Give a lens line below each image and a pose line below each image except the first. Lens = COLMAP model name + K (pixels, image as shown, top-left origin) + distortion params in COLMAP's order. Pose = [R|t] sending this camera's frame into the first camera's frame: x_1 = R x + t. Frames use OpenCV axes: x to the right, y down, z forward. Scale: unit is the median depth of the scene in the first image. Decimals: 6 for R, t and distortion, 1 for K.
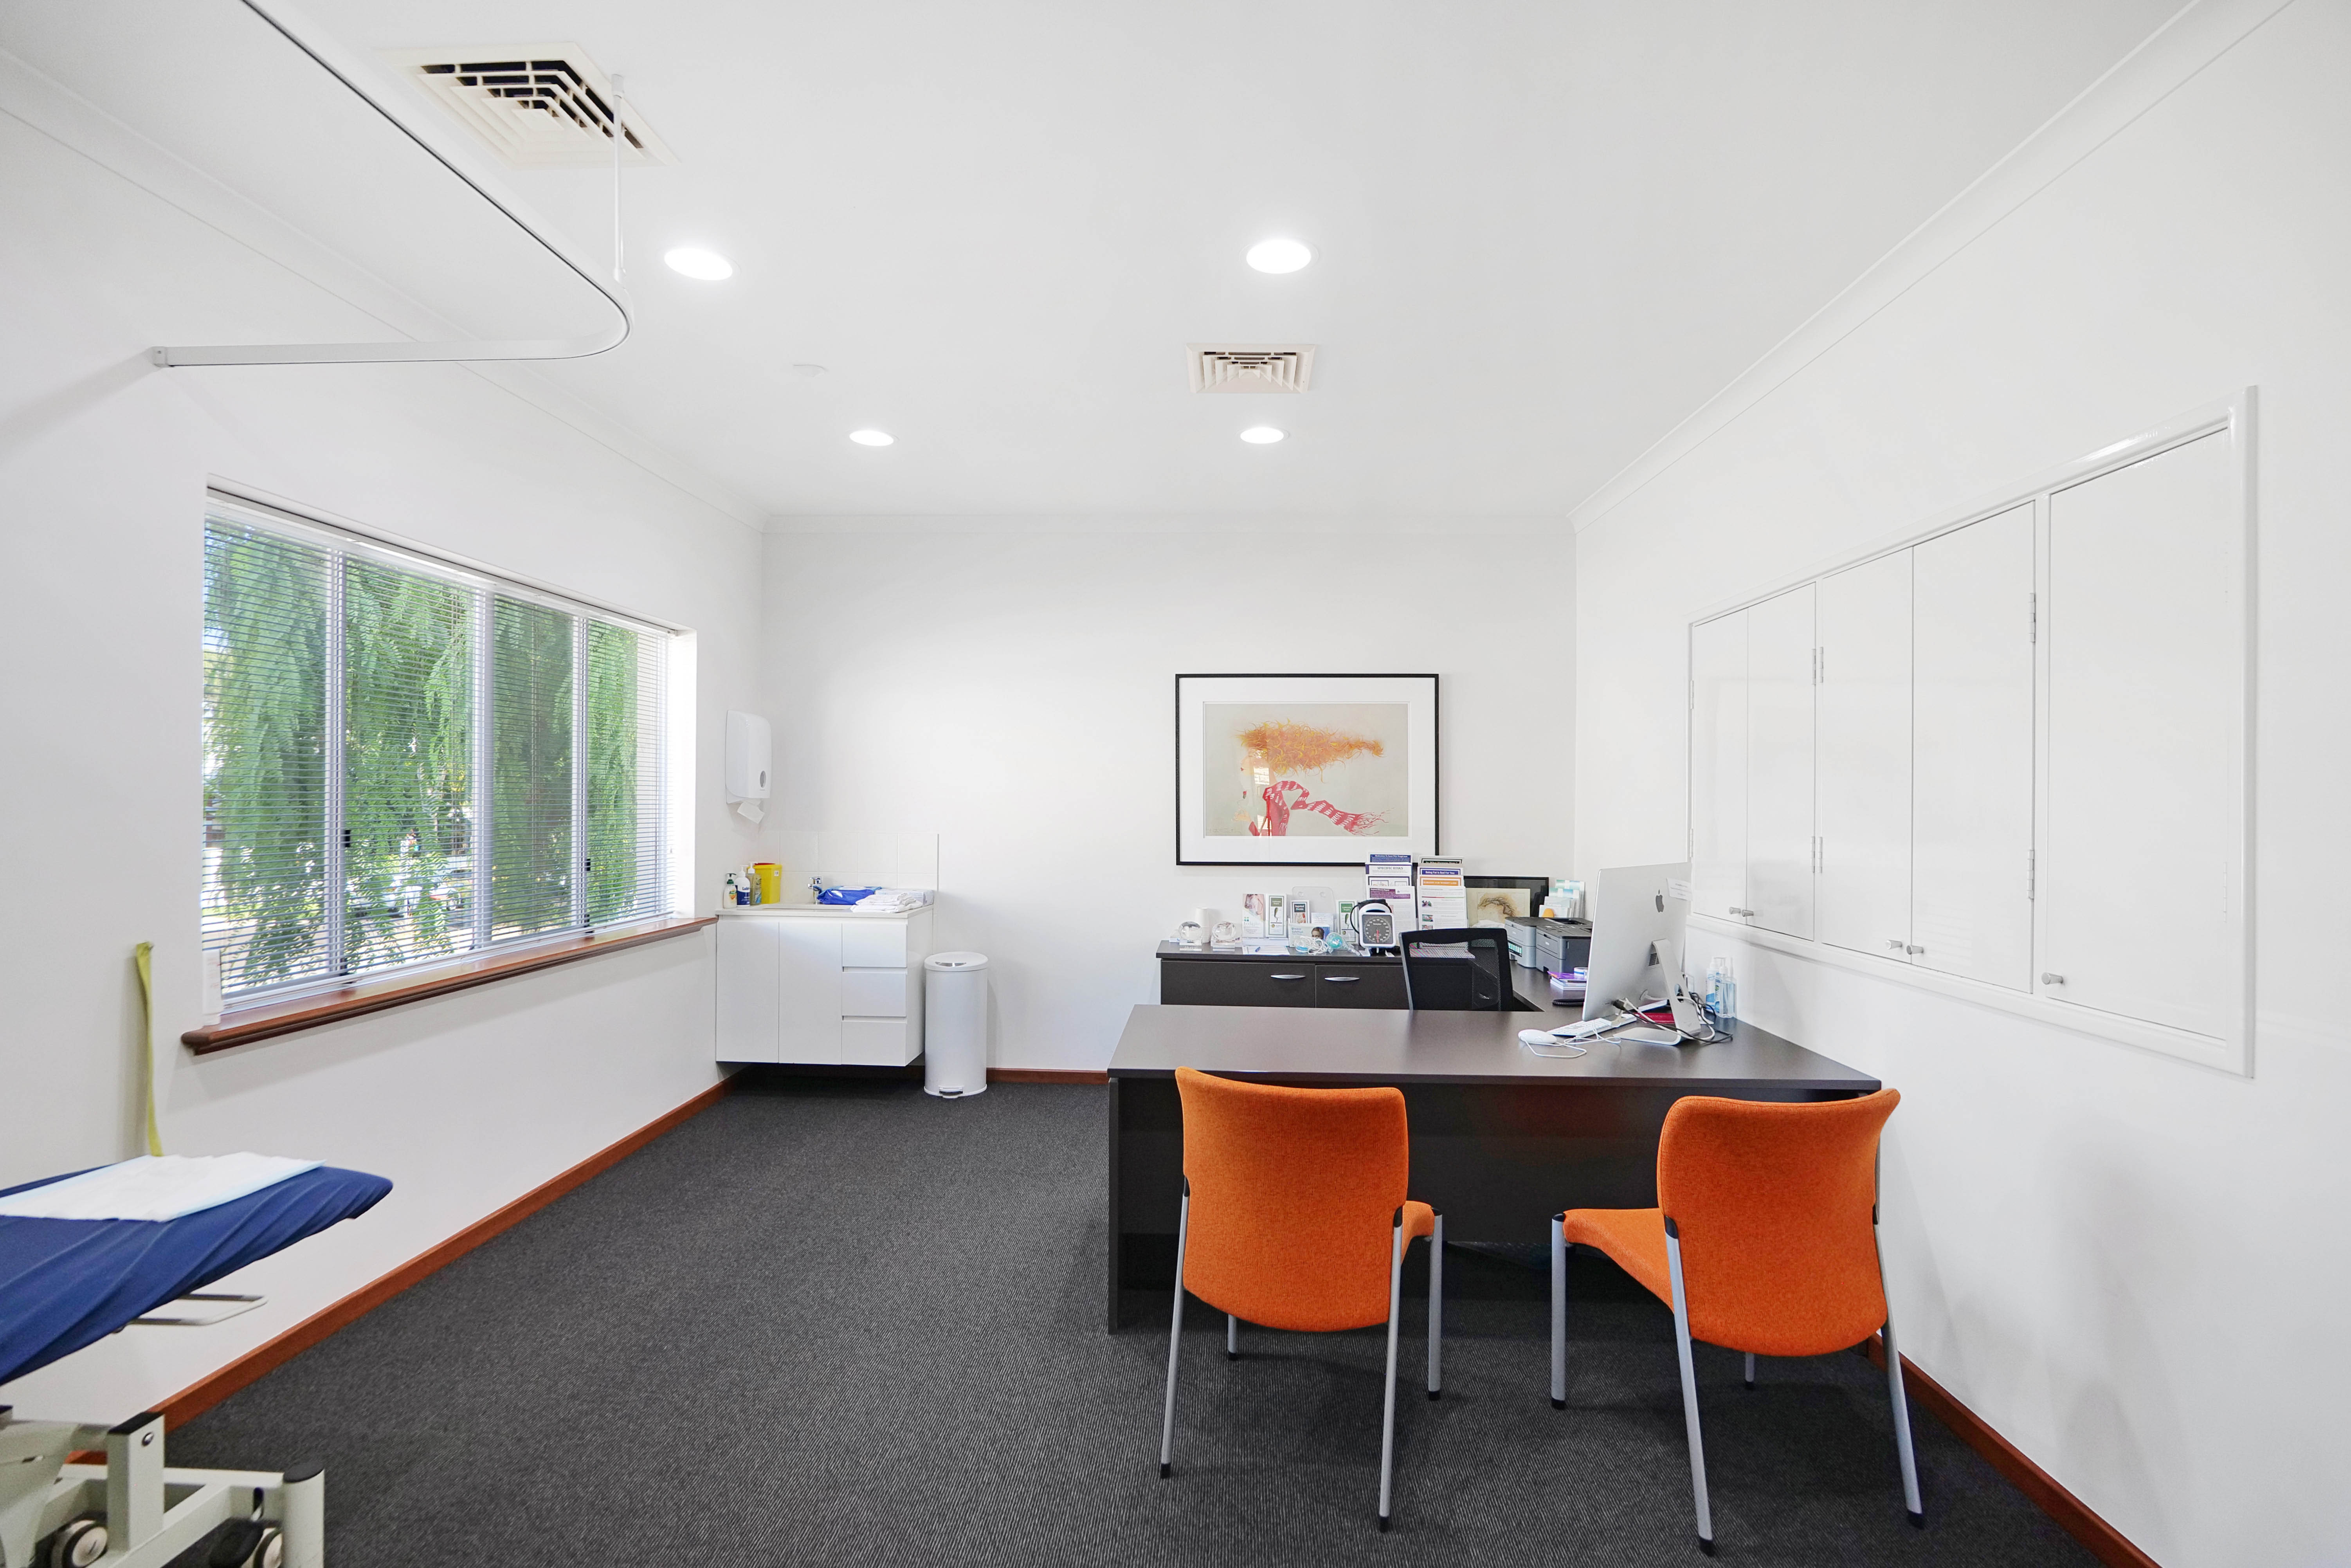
lens RADIAL K [[1104.8, 0, 1181.5], [0, 1104.8, 795.0], [0, 0, 1]] dist [-0.015186, 0.000363]
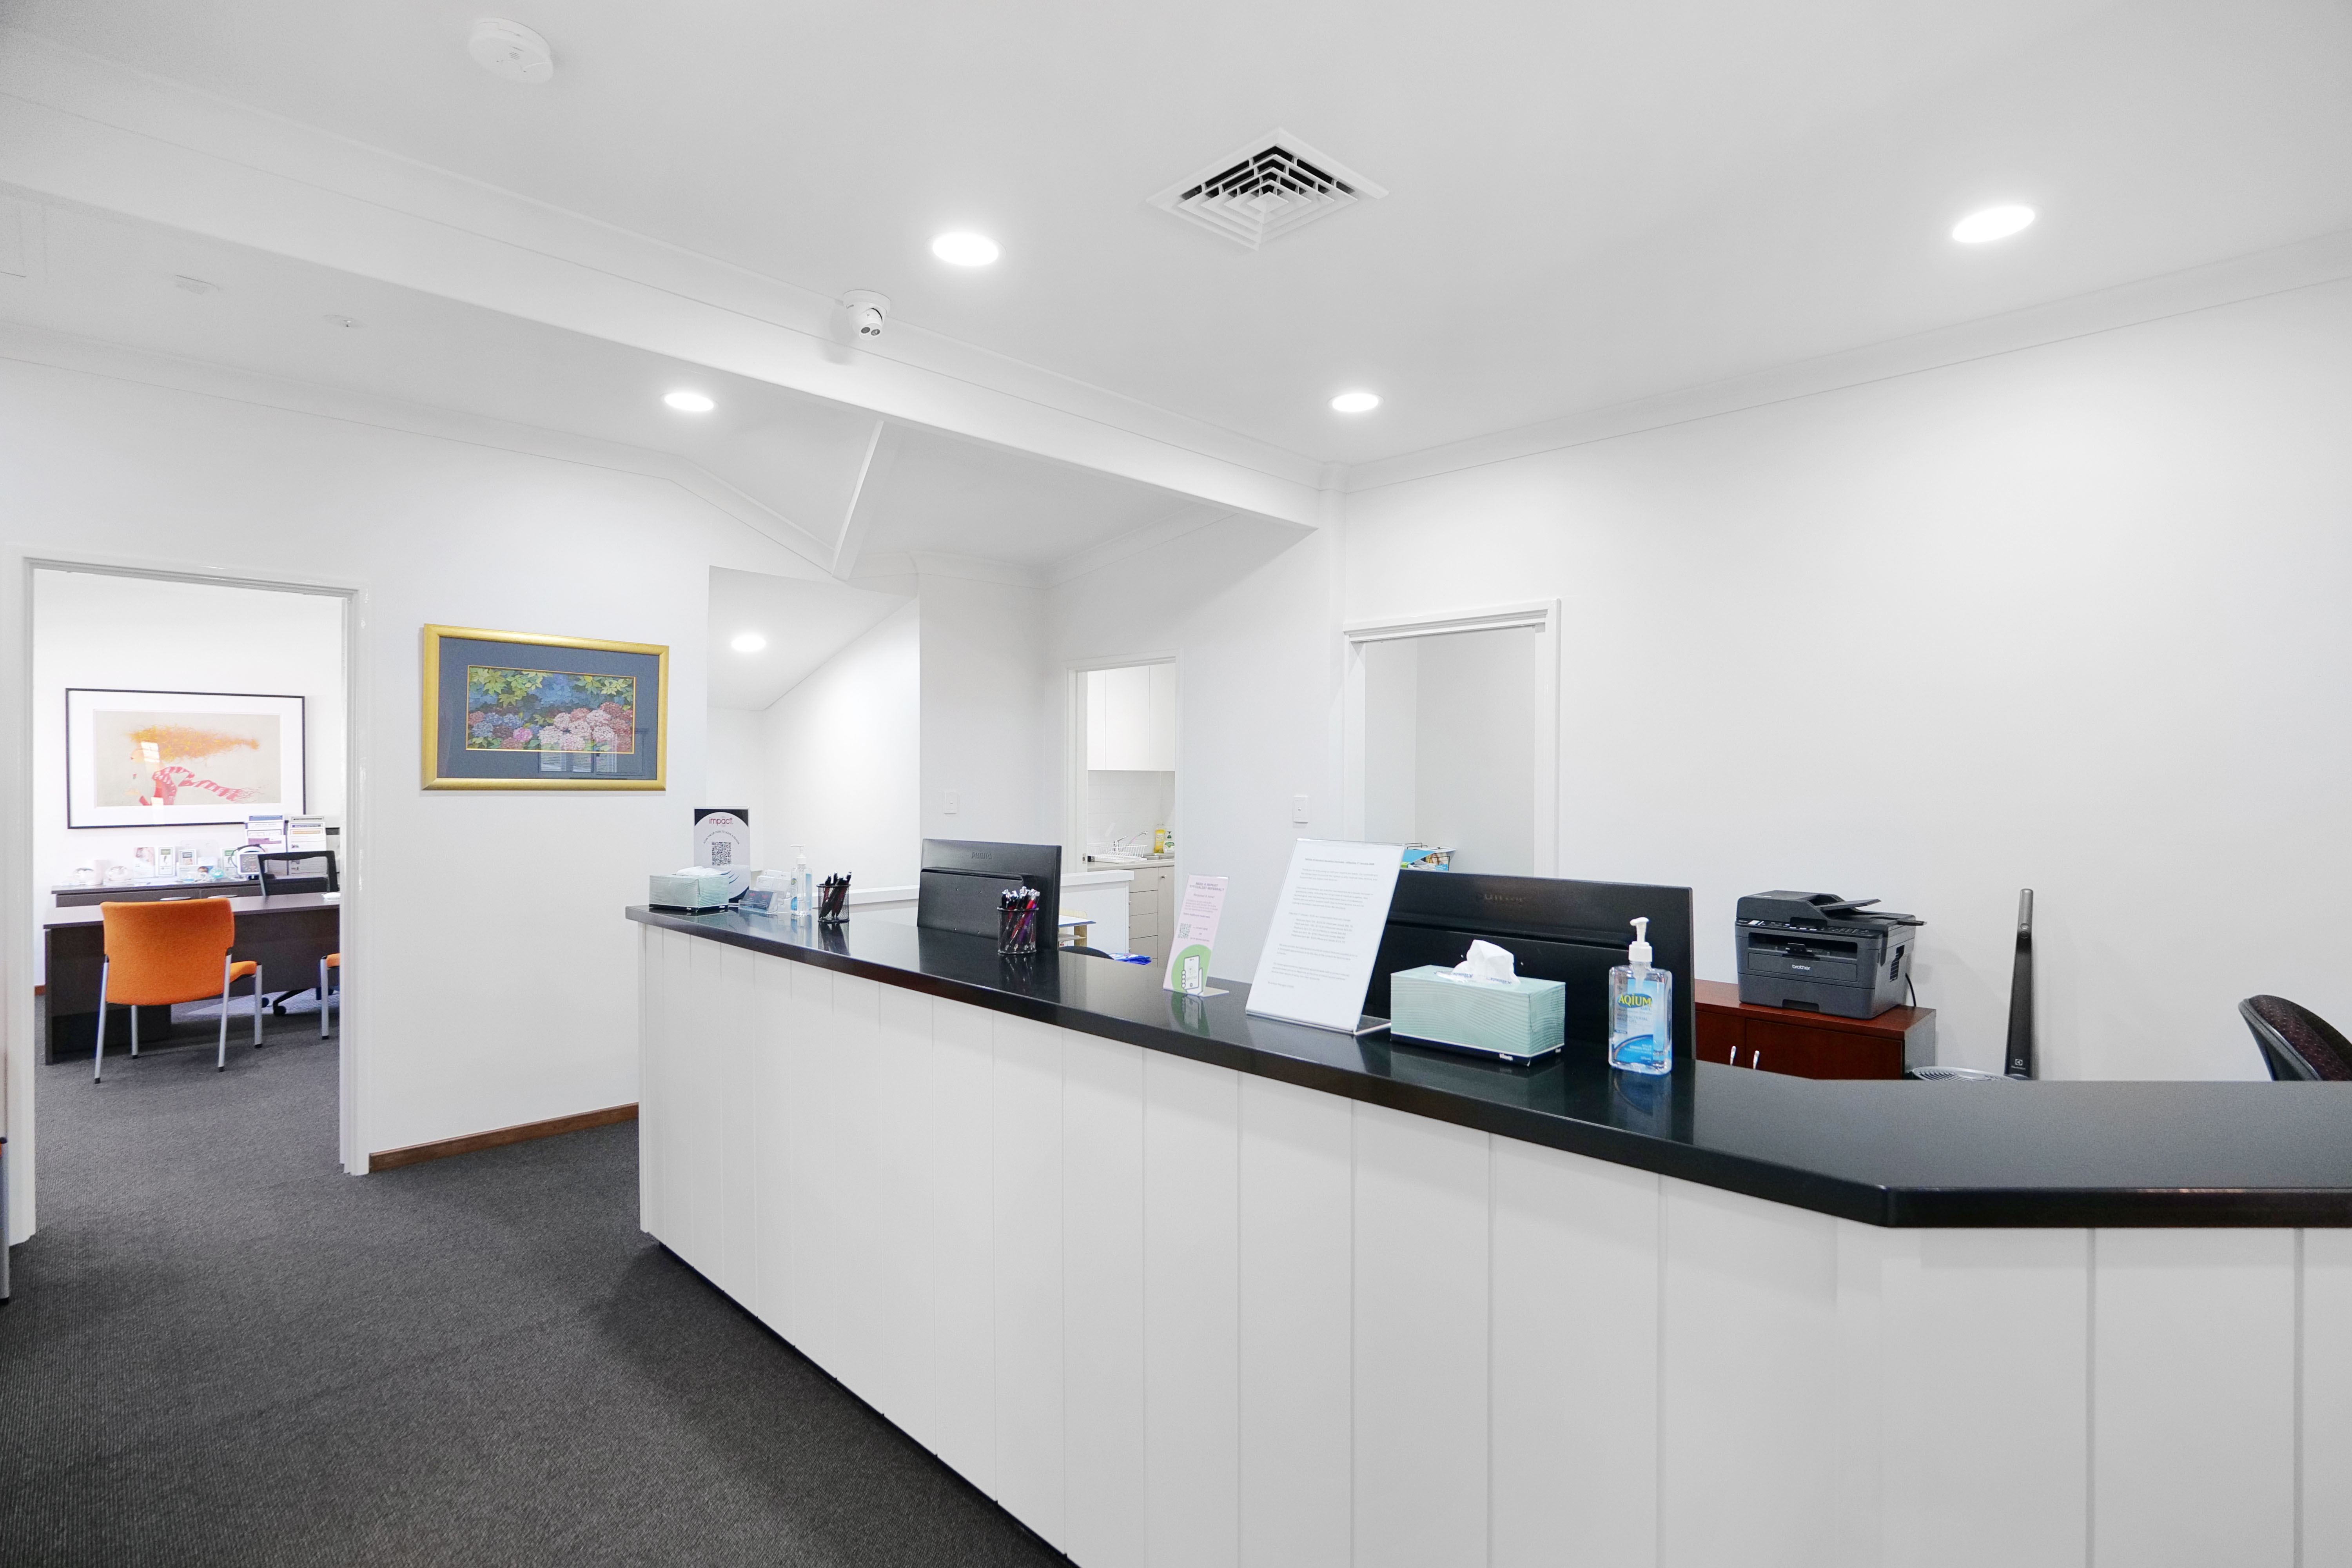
lens RADIAL K [[1105.2, 0, 1181.2], [0, 1105.2, 776.1], [0, 0, 1]] dist [-0.015186, 0.000363]
pose [[0.675388, -0.009074, 0.737407, -0.066905], [0.004323, 0.999956, 0.008345, -0.006469], [-0.737450, -0.002448, 0.675397, -0.924853]]
